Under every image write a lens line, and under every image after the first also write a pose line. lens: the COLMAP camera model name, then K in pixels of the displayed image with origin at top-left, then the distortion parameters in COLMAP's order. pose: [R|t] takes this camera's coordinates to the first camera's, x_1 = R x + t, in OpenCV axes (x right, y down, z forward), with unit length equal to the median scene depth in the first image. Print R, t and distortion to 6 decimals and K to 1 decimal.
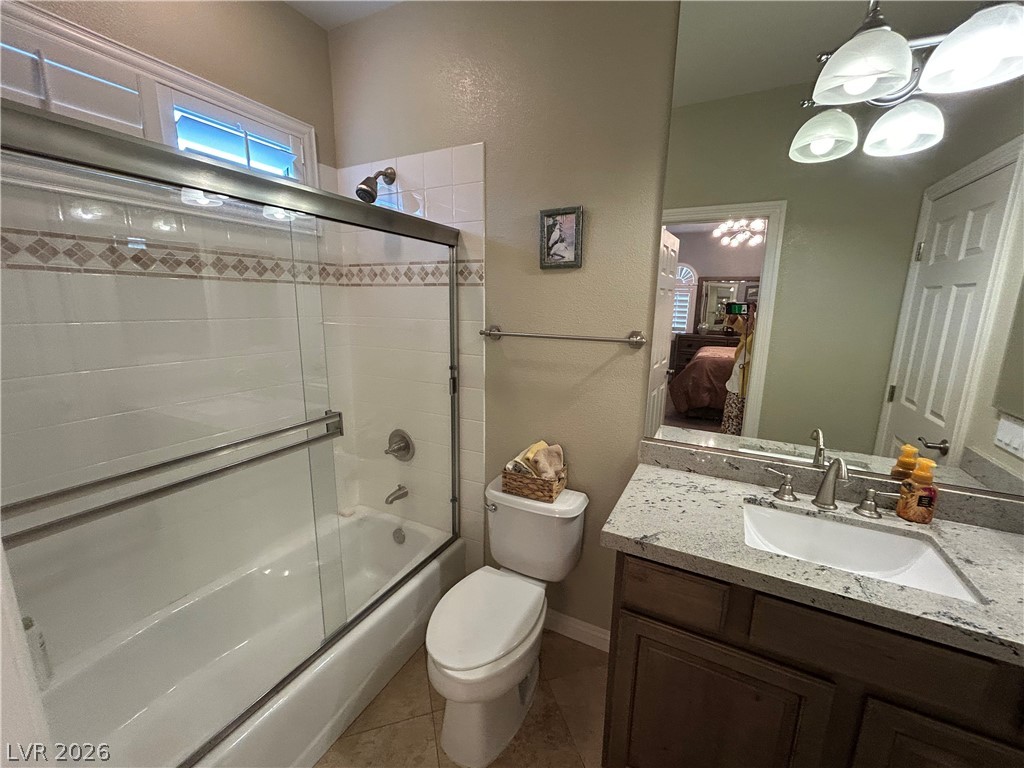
lens RADIAL K [[410.5, 0, 514.4], [0, 410.5, 386.9], [0, 0, 1]] dist [0.002472, 0.000464]
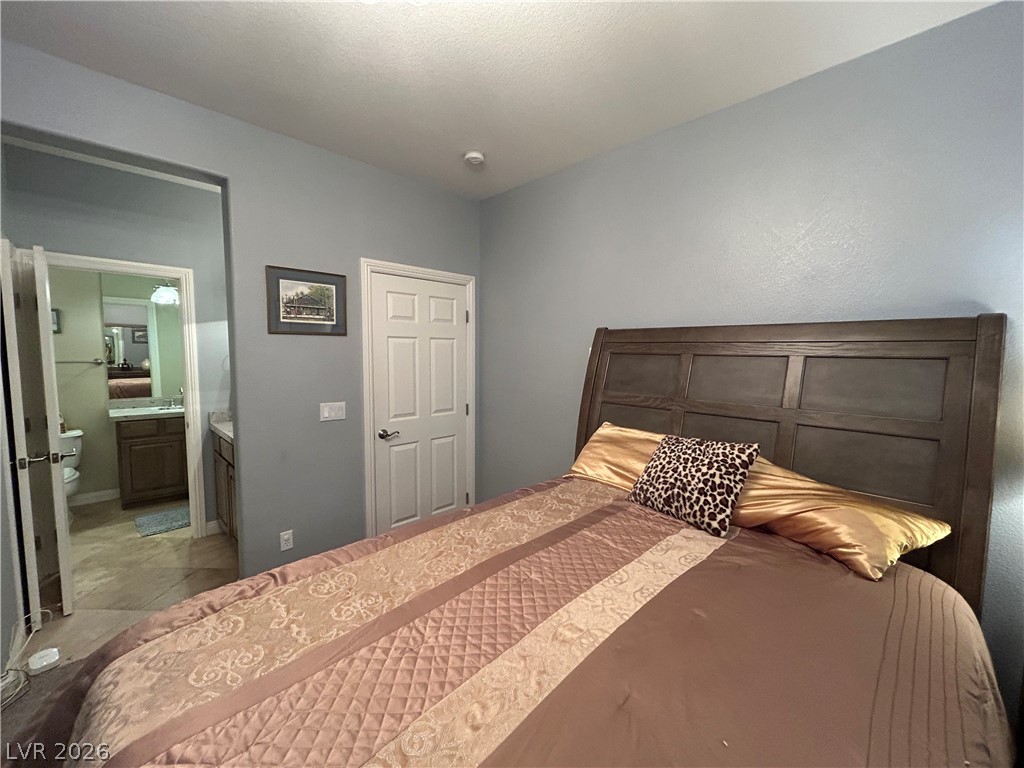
lens RADIAL K [[410.5, 0, 514.4], [0, 410.5, 386.9], [0, 0, 1]] dist [0.002472, 0.000464]
pose [[0.310729, -0.090907, 0.946141, -1.471571], [0.180219, 0.982994, 0.035261, 0.457419], [-0.933257, 0.159556, 0.321828, -2.443087]]
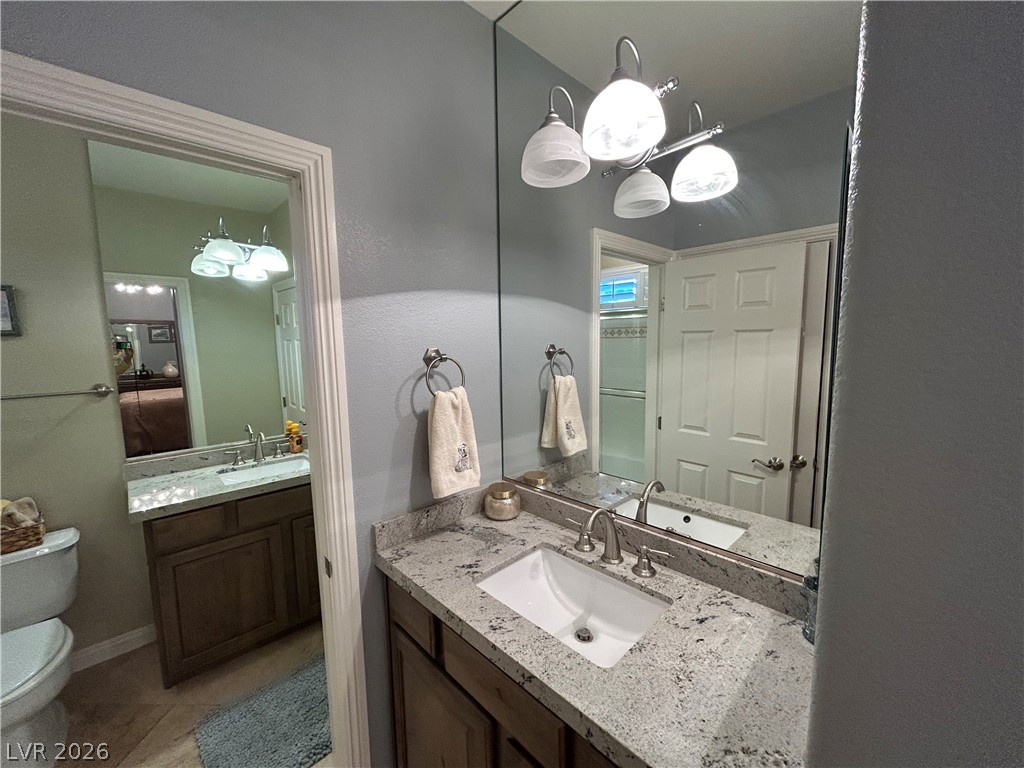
lens RADIAL K [[407.9, 0, 510.2], [0, 407.9, 386.1], [0, 0, 1]] dist [0.000134, 0.000031]
pose [[0.328492, -0.128833, 0.935679, -0.532078], [0.208020, 0.976197, 0.061381, 0.068826], [-0.921315, 0.174477, 0.347472, -0.710720]]
